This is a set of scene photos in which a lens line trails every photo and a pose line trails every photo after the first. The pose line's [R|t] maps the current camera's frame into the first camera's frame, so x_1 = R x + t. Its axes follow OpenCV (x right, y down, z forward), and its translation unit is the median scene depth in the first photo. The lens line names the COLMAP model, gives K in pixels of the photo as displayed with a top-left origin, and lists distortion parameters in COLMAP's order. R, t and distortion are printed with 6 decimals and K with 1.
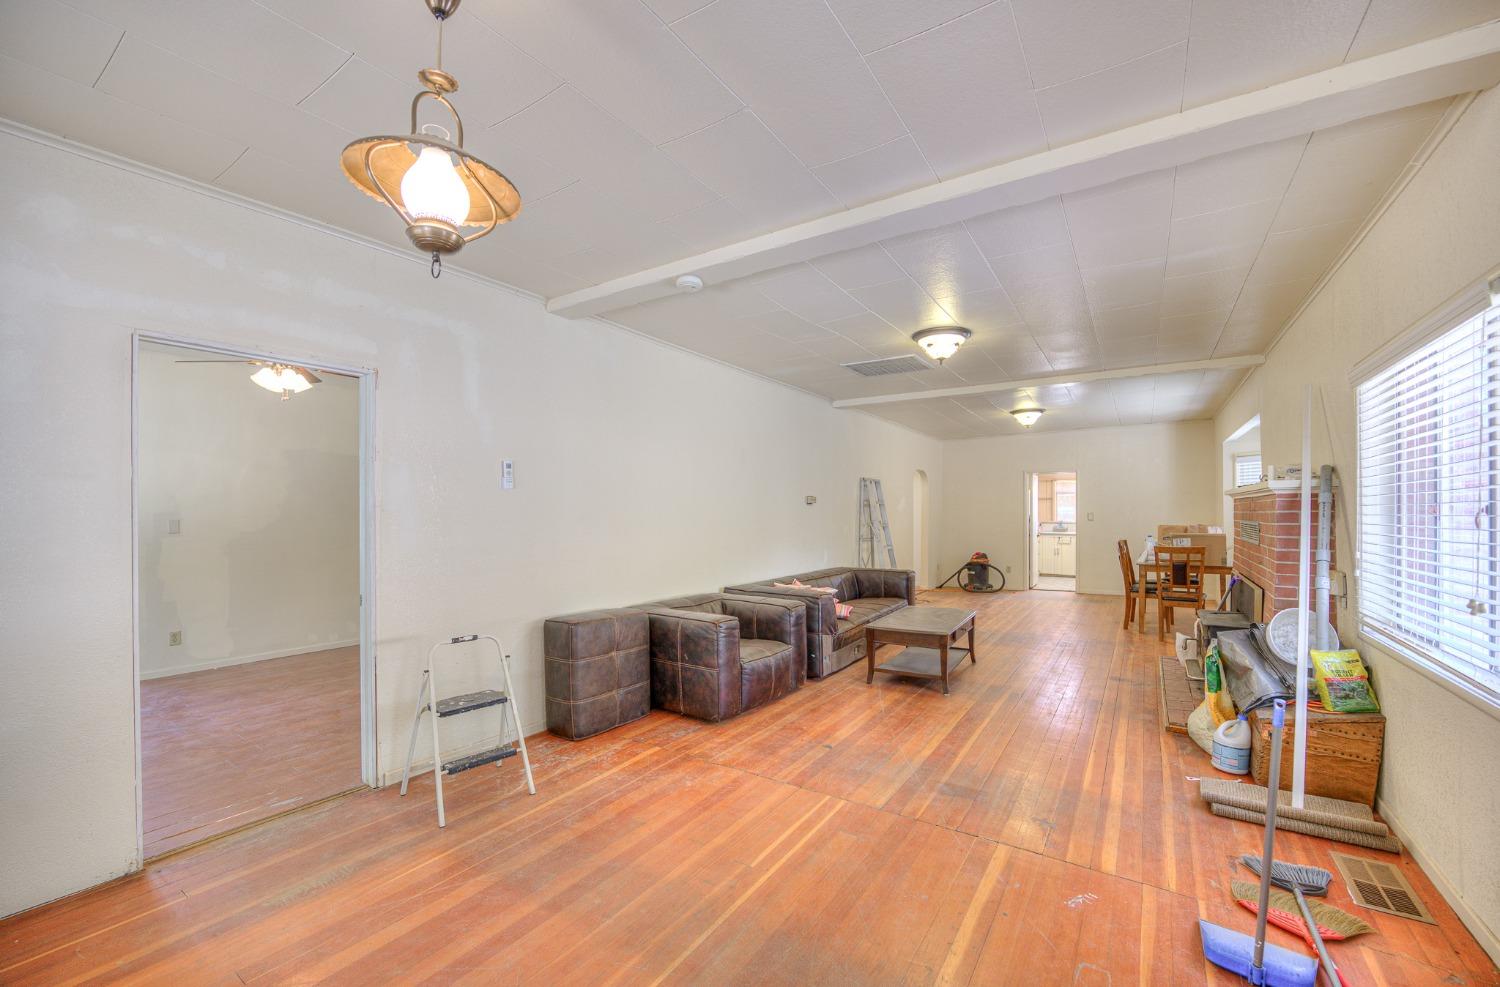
lens RADIAL K [[591.8, 0, 772.2], [0, 591.8, 515.0], [0, 0, 1]] dist [-0.012354, -0.000753]
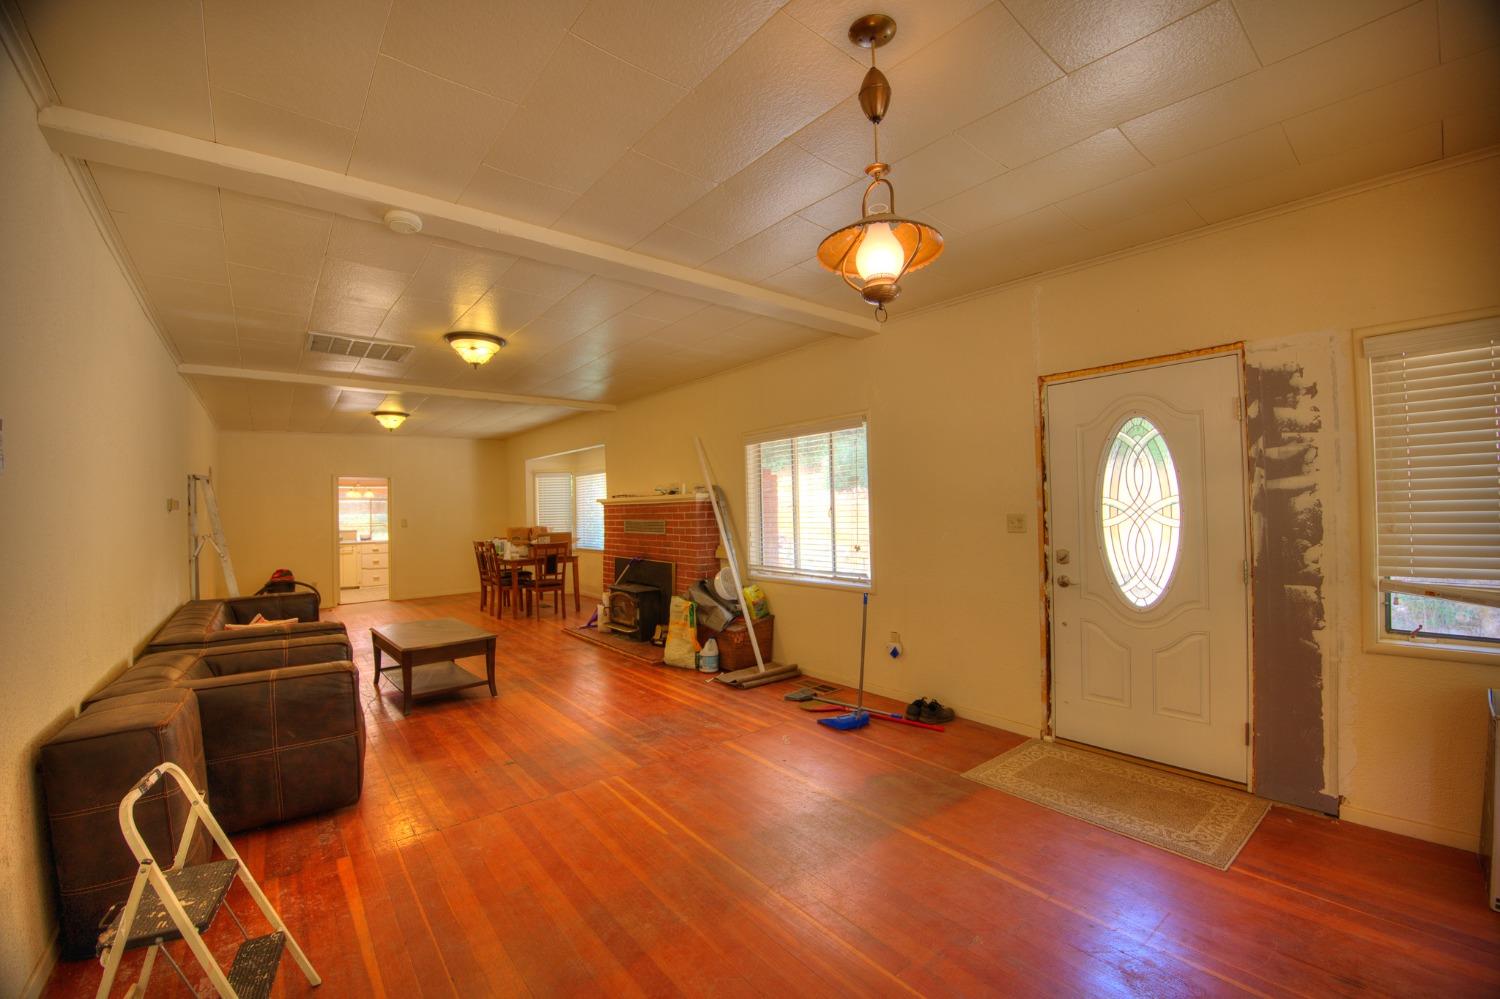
lens RADIAL K [[602.1, 0, 755.1], [0, 602.1, 505.8], [0, 0, 1]] dist [-0.045744, 0.000930]
pose [[0.314374, 0.003694, 0.949292, -0.740574], [0.025199, 0.999608, -0.012235, 0.000997], [-0.948965, 0.027768, 0.314158, 0.341413]]
